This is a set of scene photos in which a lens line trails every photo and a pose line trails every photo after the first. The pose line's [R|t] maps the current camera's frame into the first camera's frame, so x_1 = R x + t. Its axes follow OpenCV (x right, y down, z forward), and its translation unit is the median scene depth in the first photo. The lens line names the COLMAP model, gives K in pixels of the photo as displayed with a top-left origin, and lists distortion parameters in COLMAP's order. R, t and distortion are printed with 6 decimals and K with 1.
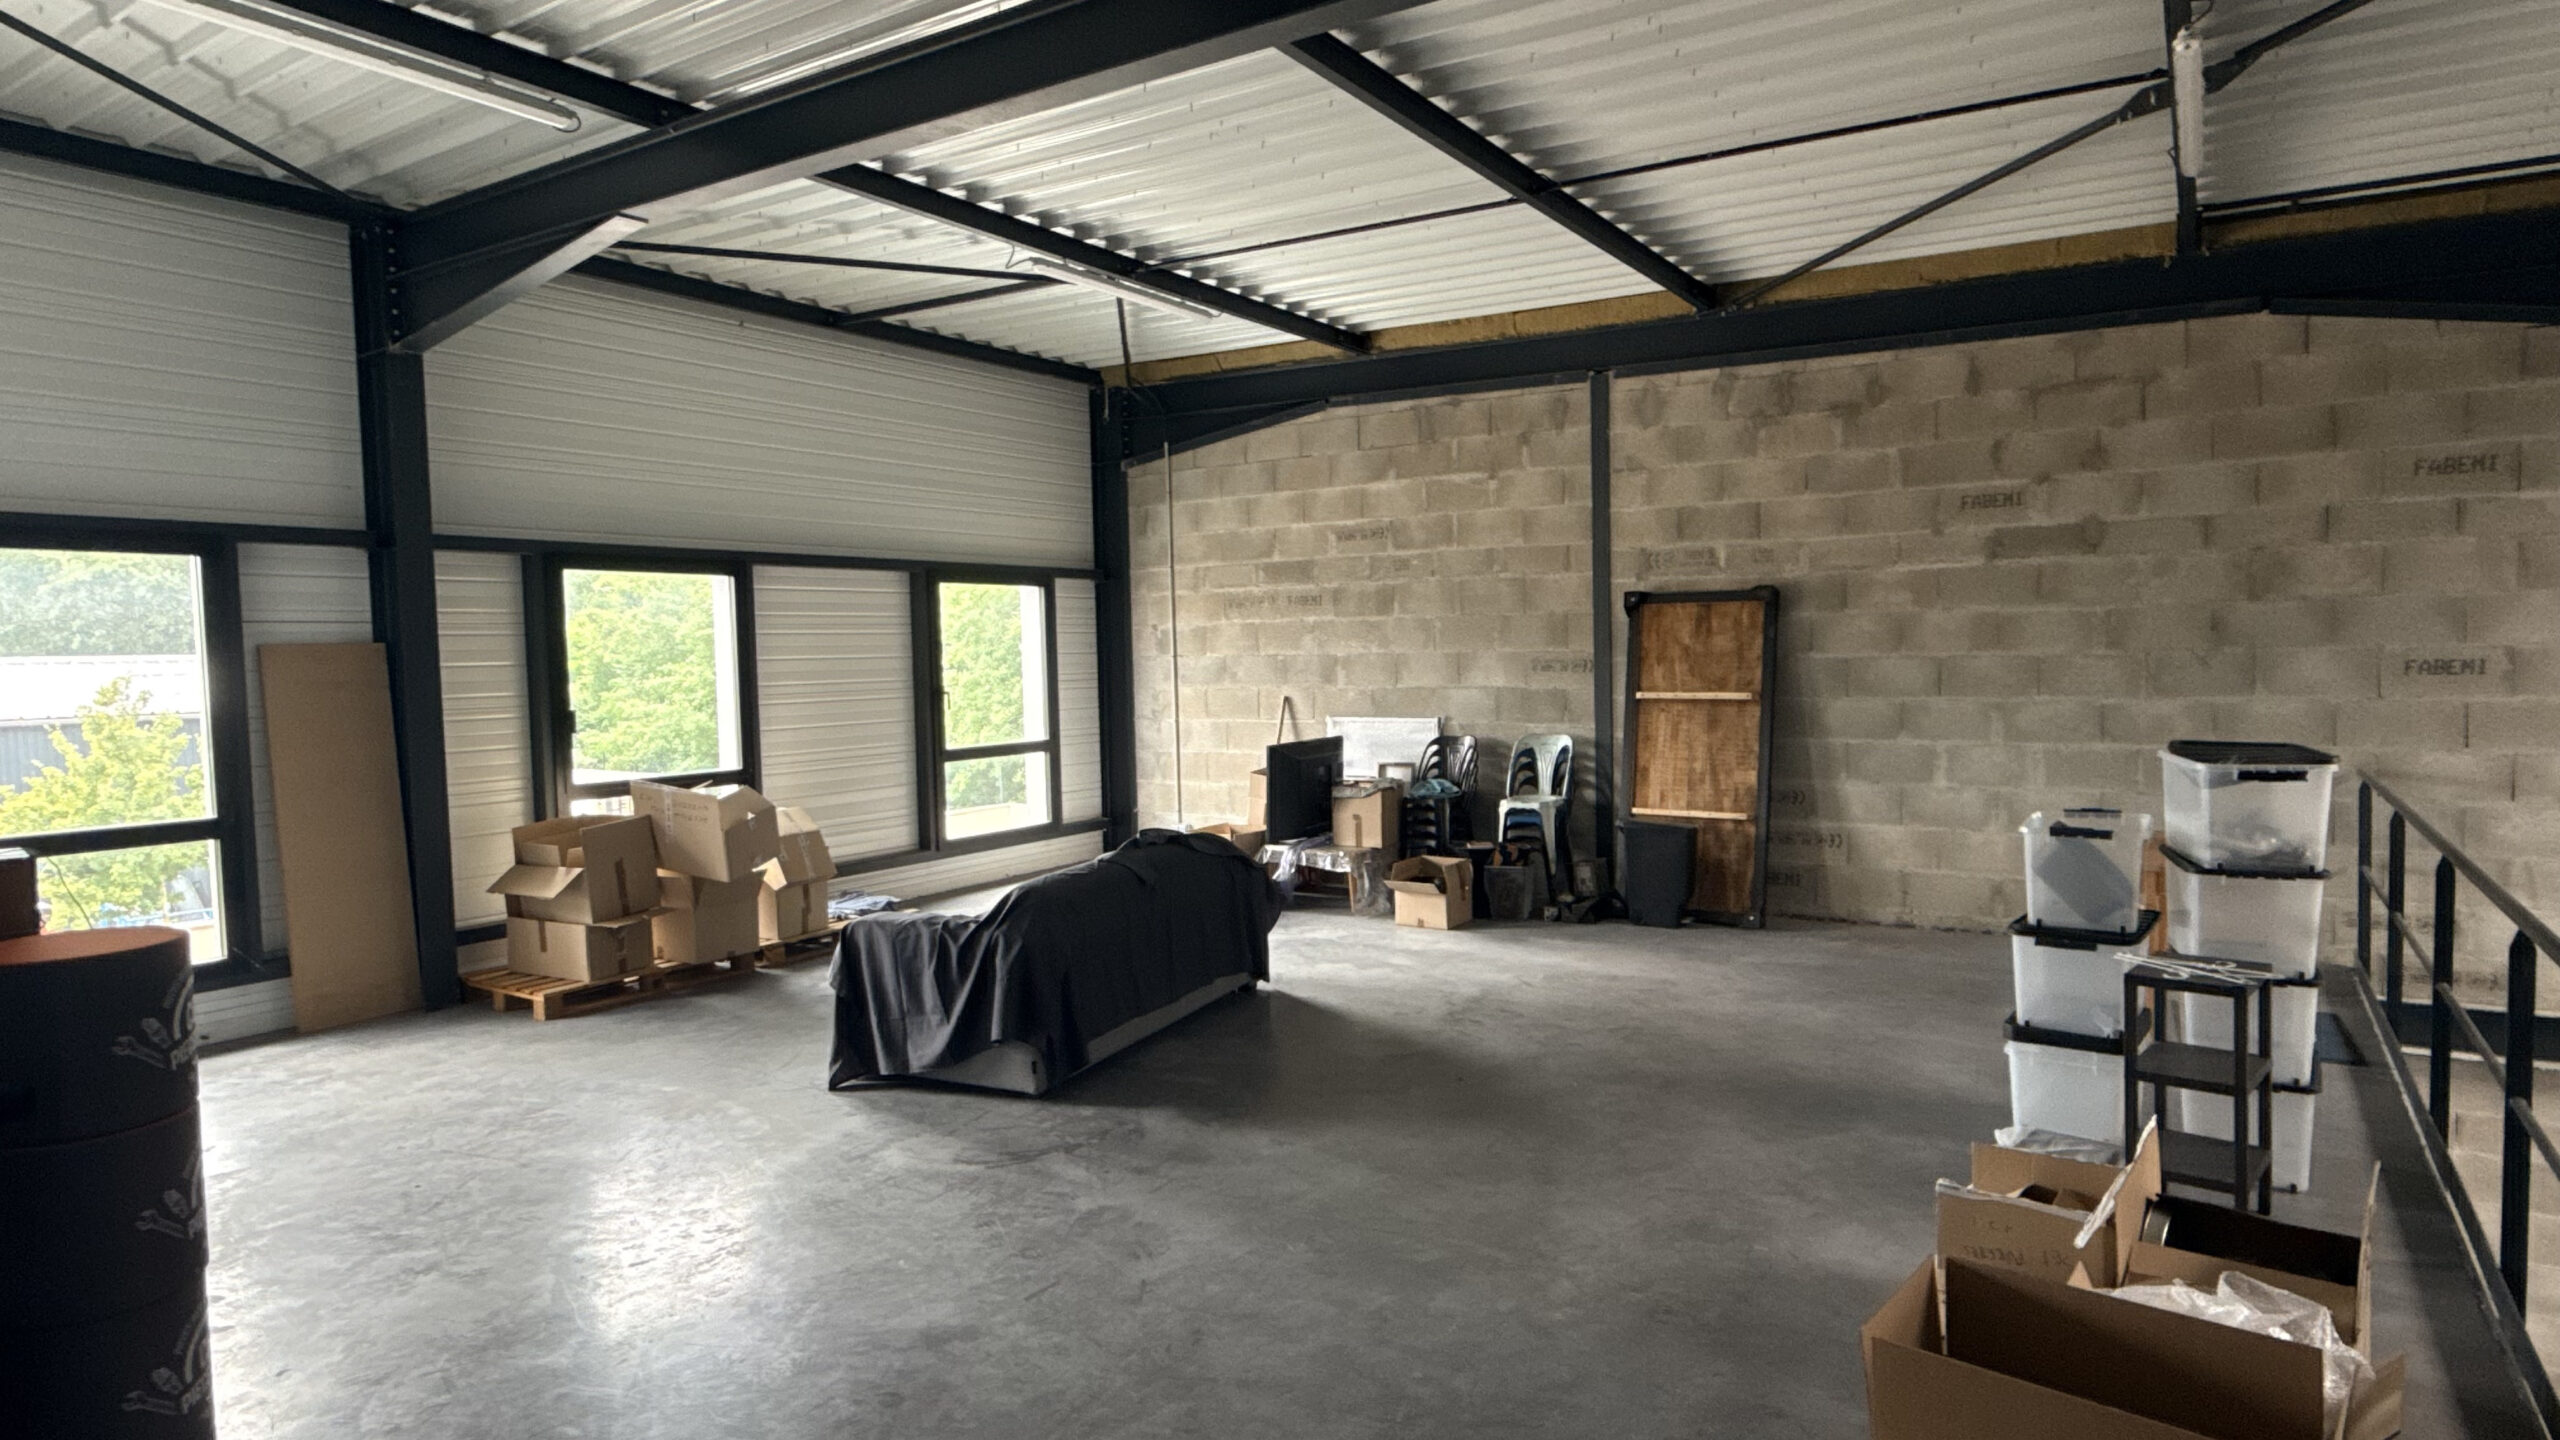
lens RADIAL K [[1377.5, 0, 1284.8], [0, 1377.5, 721.9], [0, 0, 1]] dist [-0.000845, 0.003937]
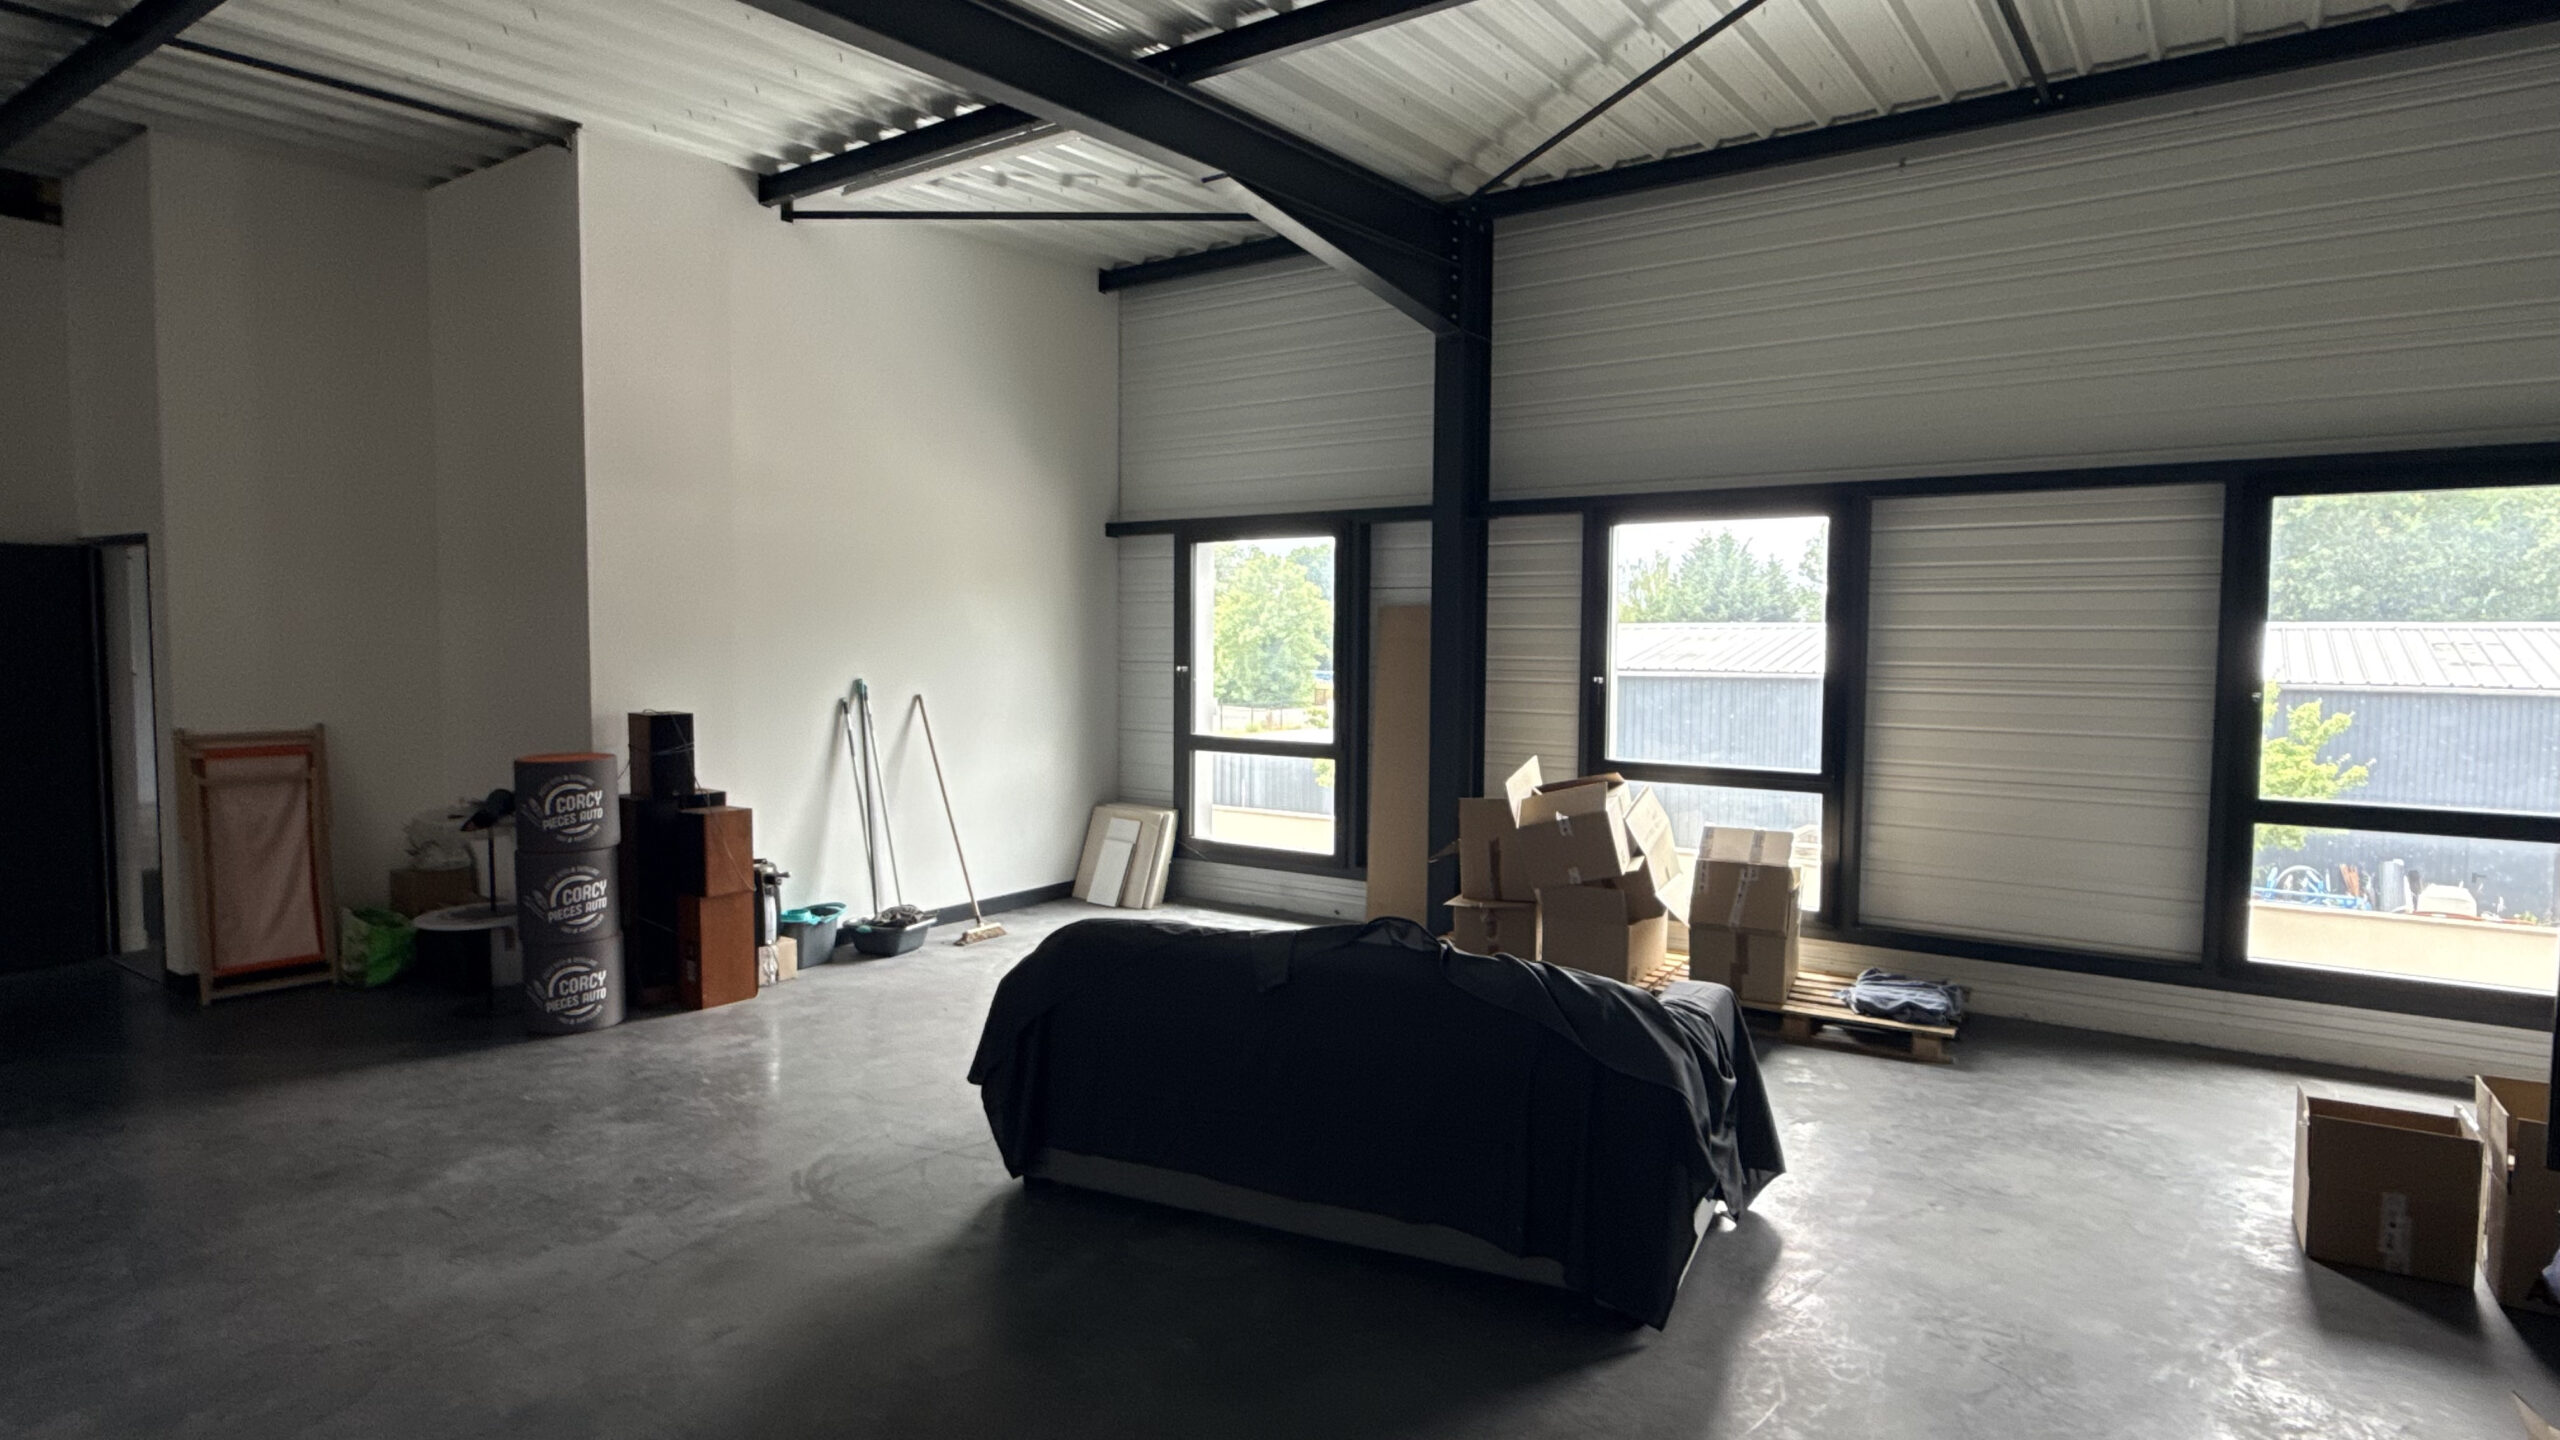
lens RADIAL K [[1377.5, 0, 1285.8], [0, 1377.5, 717.0], [0, 0, 1]] dist [-0.000845, 0.003937]
pose [[-0.028391, 0.074998, -0.996779, 0.403014], [-0.061910, 0.995135, 0.076638, -0.040464], [0.997678, 0.063886, -0.023610, 0.803653]]
